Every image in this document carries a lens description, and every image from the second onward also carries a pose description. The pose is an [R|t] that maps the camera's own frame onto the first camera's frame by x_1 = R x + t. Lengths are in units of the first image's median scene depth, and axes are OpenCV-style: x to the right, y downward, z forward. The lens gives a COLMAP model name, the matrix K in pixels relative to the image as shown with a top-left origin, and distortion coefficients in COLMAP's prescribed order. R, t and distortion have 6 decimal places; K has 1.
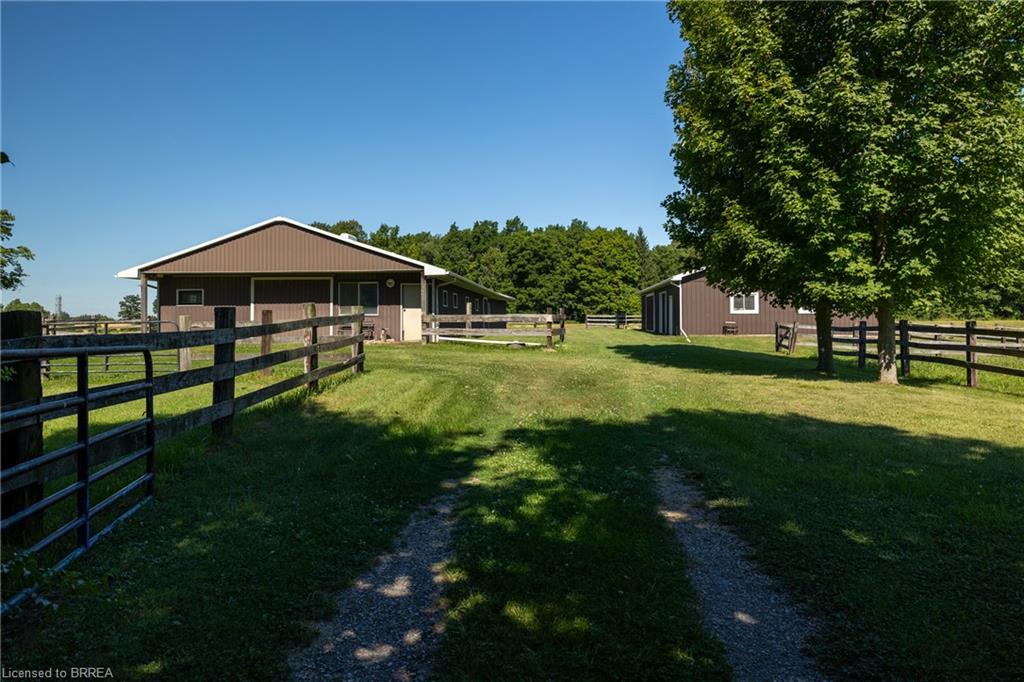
lens RADIAL K [[715.3, 0, 512.0], [0, 715.3, 341.0], [0, 0, 1]] dist [-0.001437, -0.000314]
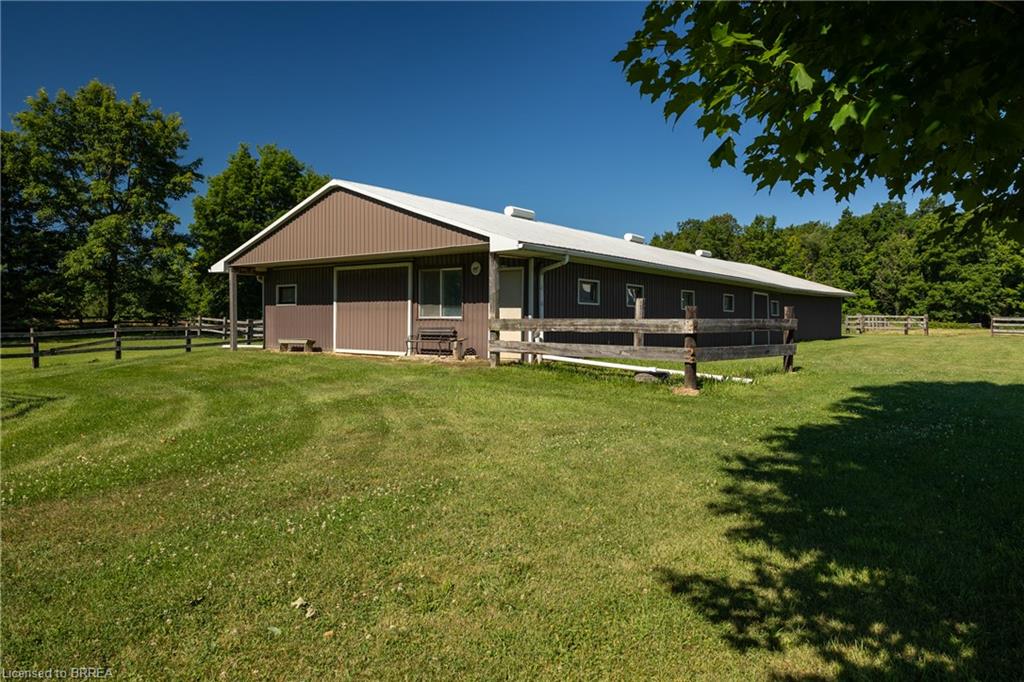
lens RADIAL K [[683.8, 0, 512.0], [0, 683.8, 341.0], [0, 0, 1]] dist [0.003869, 0.000565]
pose [[0.833244, 0.024873, -0.552345, 0.043858], [-0.023992, 0.999673, 0.008823, -0.004868], [0.552384, 0.005900, 0.833569, 0.111536]]
